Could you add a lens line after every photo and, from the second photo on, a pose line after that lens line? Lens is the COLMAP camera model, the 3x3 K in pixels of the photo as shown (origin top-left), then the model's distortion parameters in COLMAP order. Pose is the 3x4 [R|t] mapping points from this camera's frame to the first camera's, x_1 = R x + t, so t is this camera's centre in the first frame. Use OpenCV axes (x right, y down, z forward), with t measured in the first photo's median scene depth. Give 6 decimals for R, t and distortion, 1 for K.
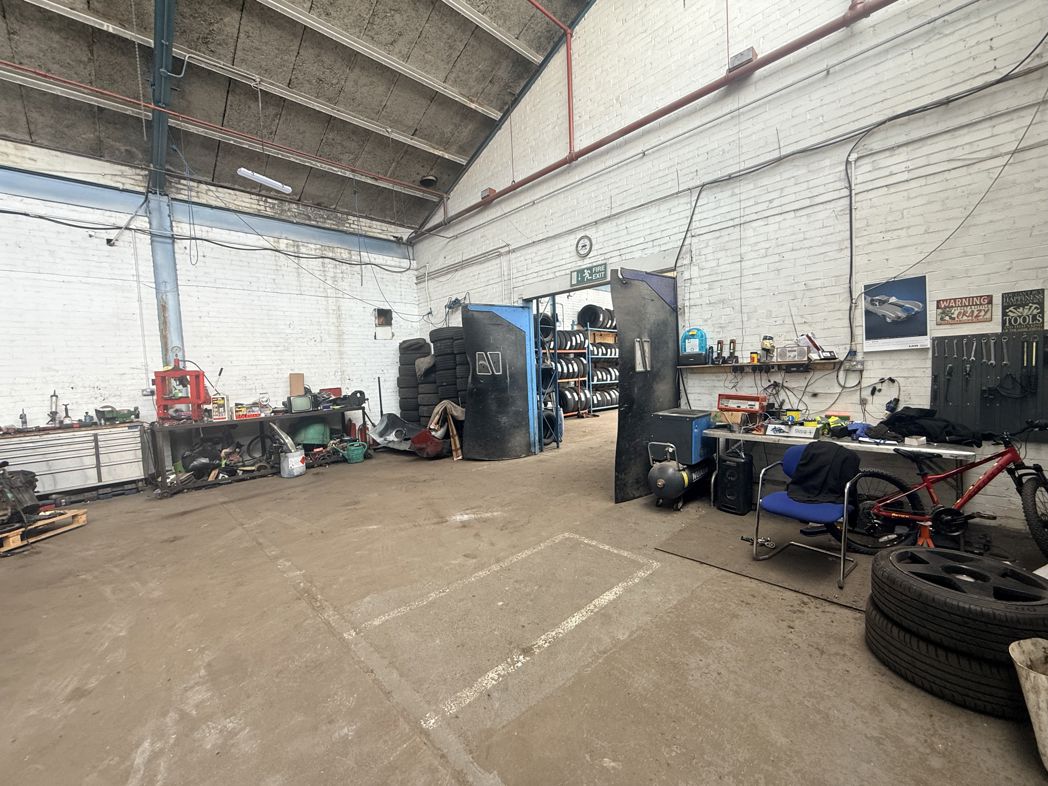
lens RADIAL K [[415.1, 0, 519.7], [0, 415.1, 394.2], [0, 0, 1]] dist [-0.000395, -0.000361]
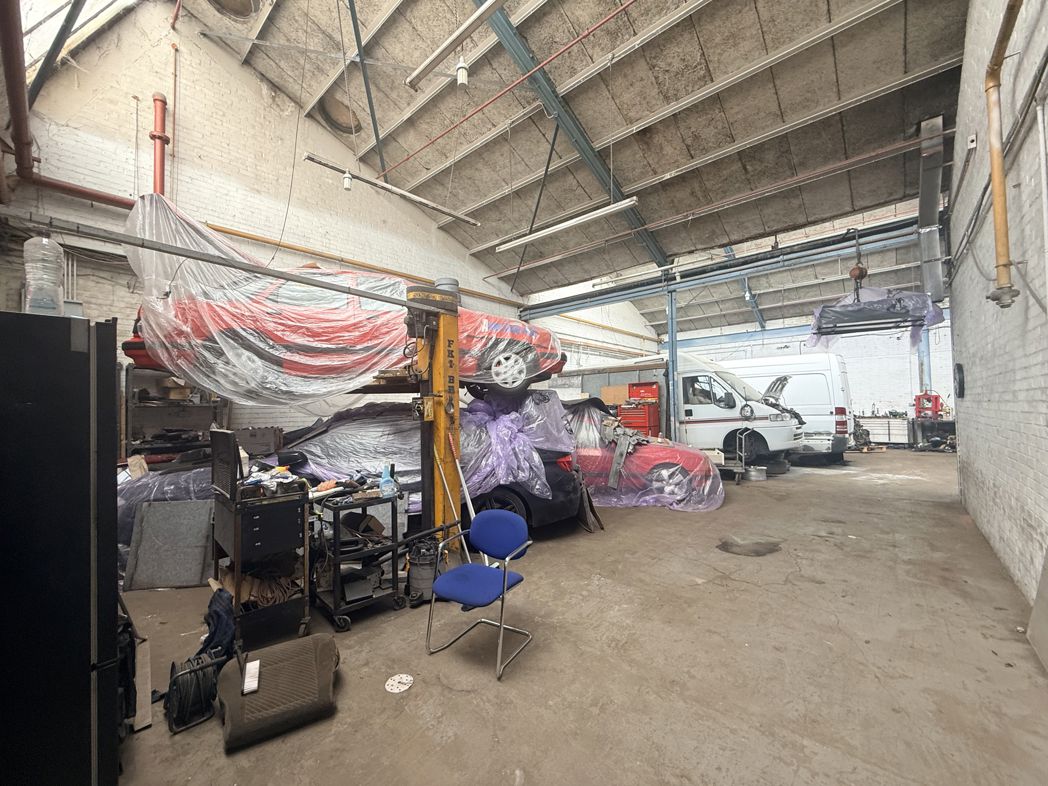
lens RADIAL K [[415.1, 0, 524.5], [0, 415.1, 392.3], [0, 0, 1]] dist [-0.000395, -0.000361]
pose [[0.080513, 0.008808, -0.996715, 1.271887], [-0.047481, 0.998860, 0.004991, 0.018455], [0.995622, 0.046923, 0.080840, -1.379374]]
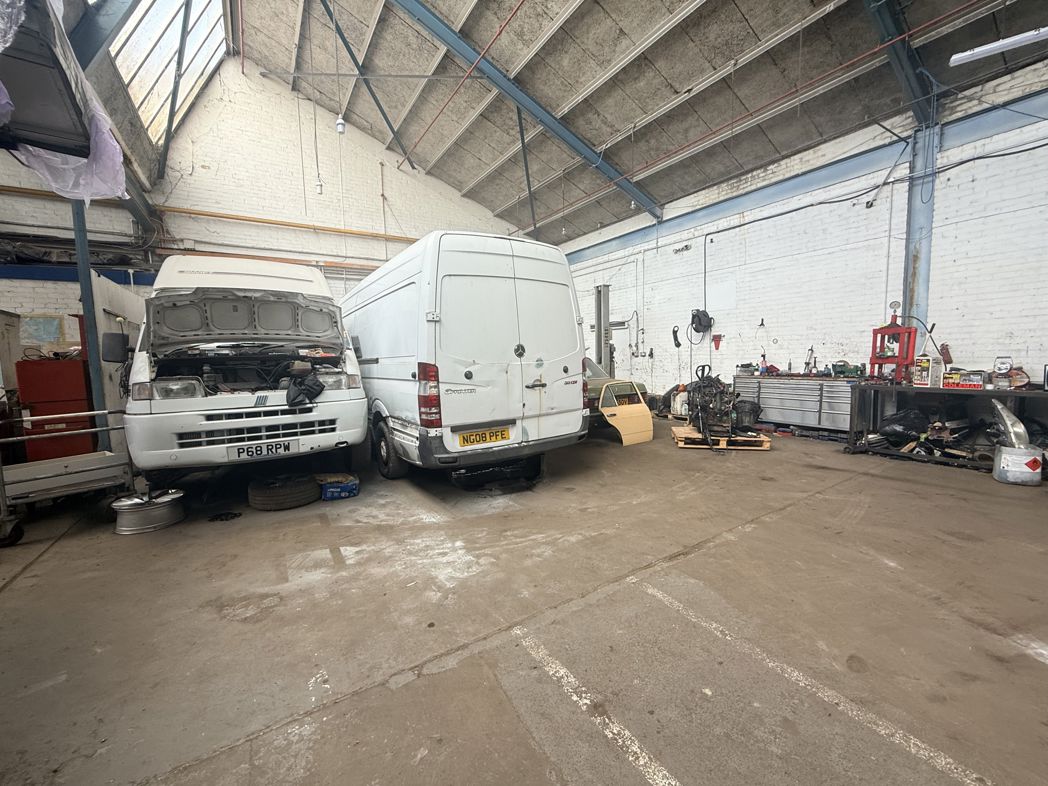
lens RADIAL K [[415.1, 0, 521.5], [0, 415.1, 393.5], [0, 0, 1]] dist [-0.000395, -0.000361]
pose [[-0.187960, 0.140753, -0.972039, 0.292634], [-0.026364, 0.988599, 0.148249, -0.029983], [0.981823, 0.053492, -0.182106, 0.397727]]
